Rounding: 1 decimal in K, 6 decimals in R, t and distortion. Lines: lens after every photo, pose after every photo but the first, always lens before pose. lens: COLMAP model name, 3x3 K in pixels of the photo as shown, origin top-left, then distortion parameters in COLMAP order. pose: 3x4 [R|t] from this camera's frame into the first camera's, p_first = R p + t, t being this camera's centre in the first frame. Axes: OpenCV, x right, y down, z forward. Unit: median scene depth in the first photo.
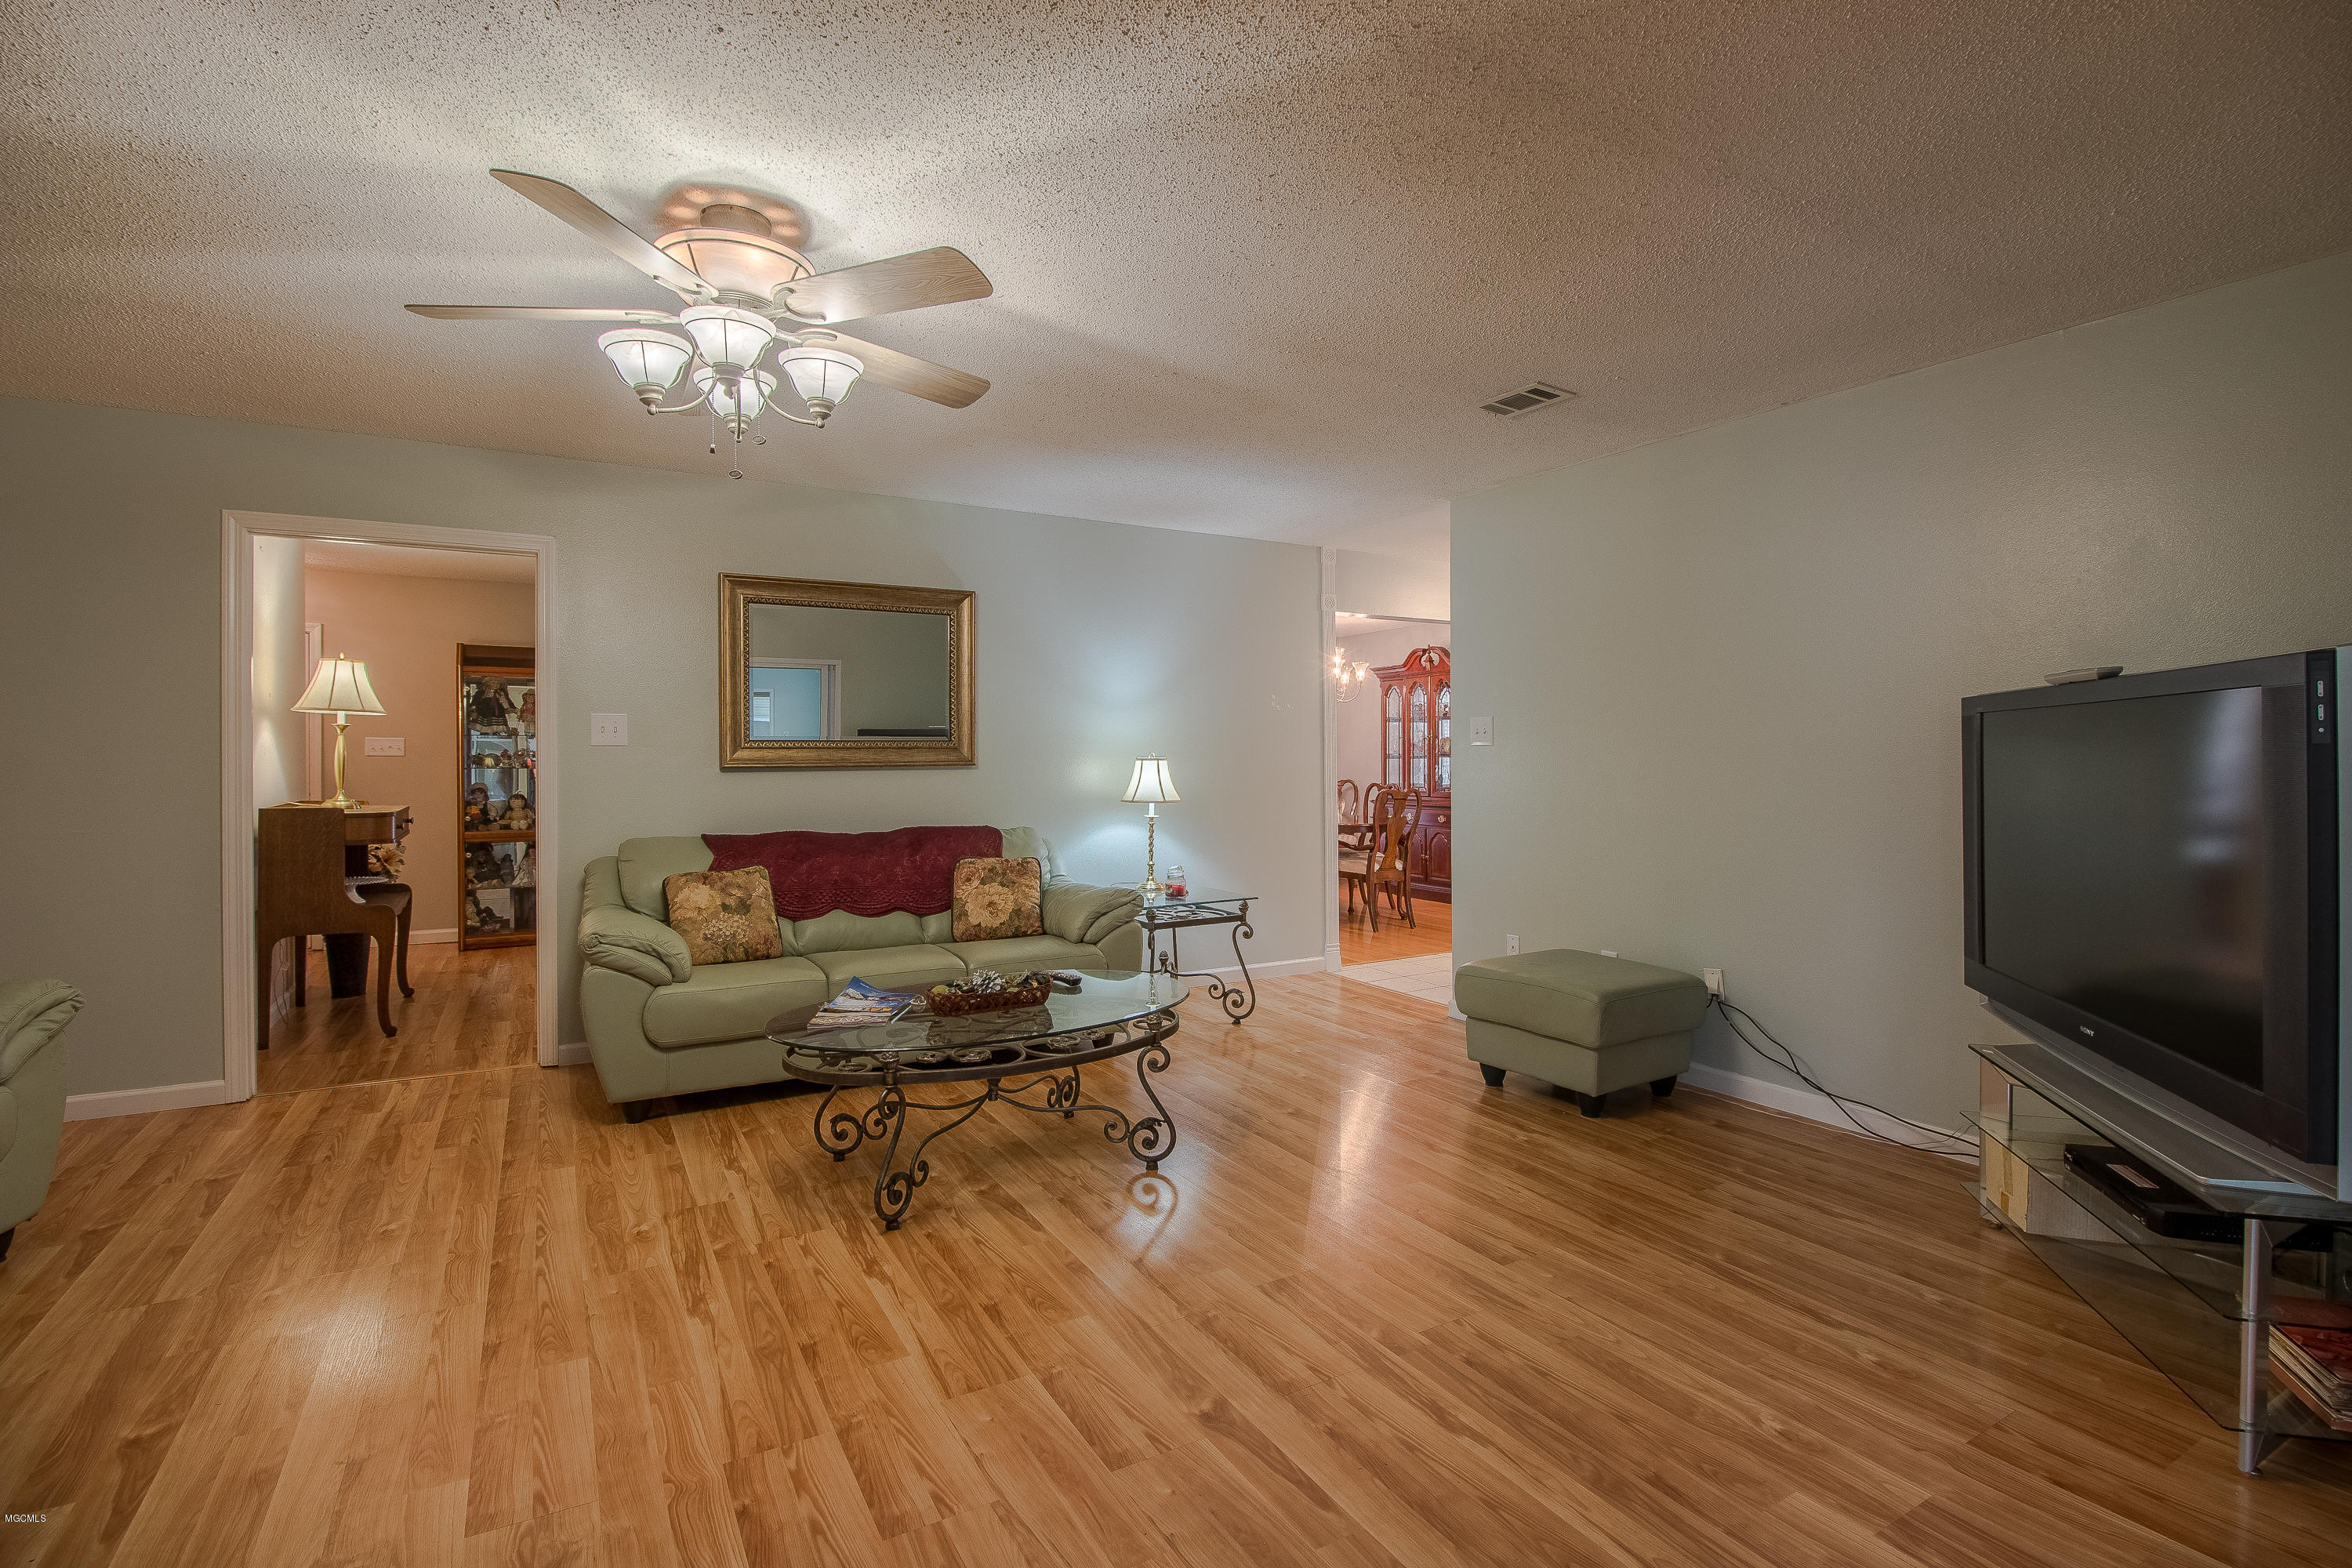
lens RADIAL K [[1094.0, 0, 1163.3], [0, 1094.0, 767.4], [0, 0, 1]] dist [-0.000087, -0.003349]
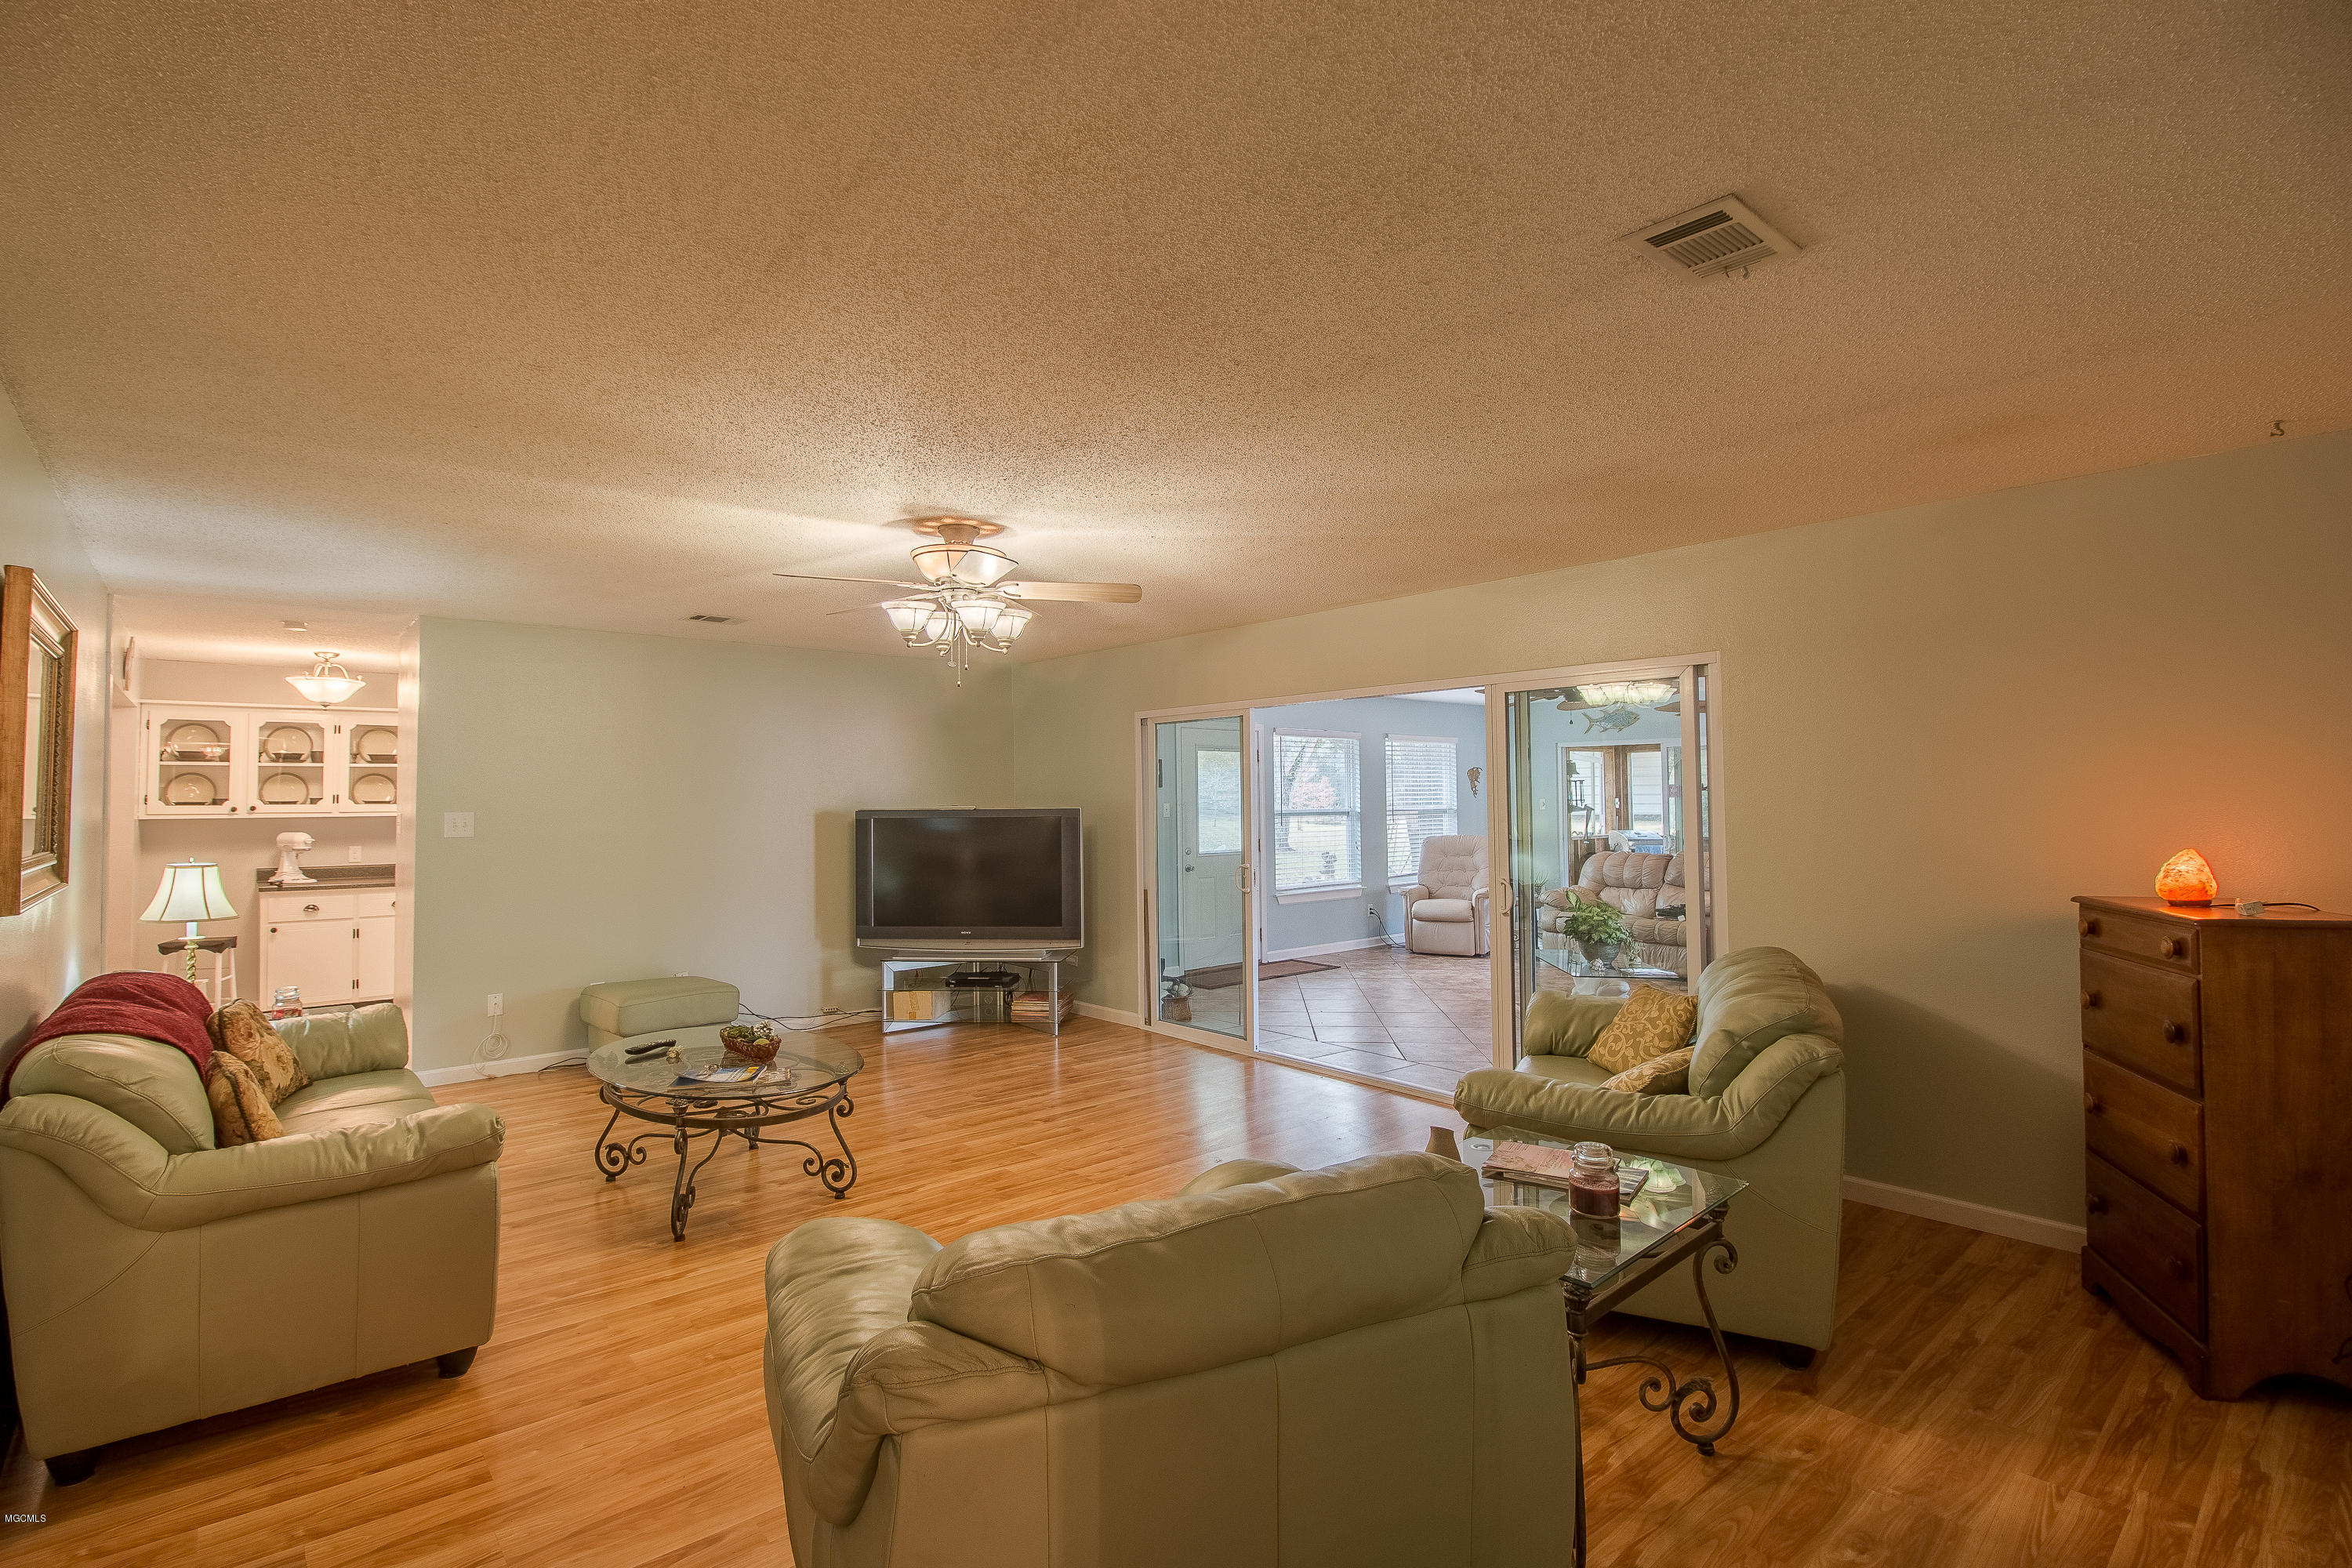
lens RADIAL K [[1094.0, 0, 1159.1], [0, 1094.0, 781.7], [0, 0, 1]] dist [-0.000087, -0.003349]
pose [[-0.197046, 0.027295, 0.980014, -2.027934], [0.022634, 0.999473, -0.023286, -0.077941], [-0.980133, 0.017593, -0.197560, 1.033159]]
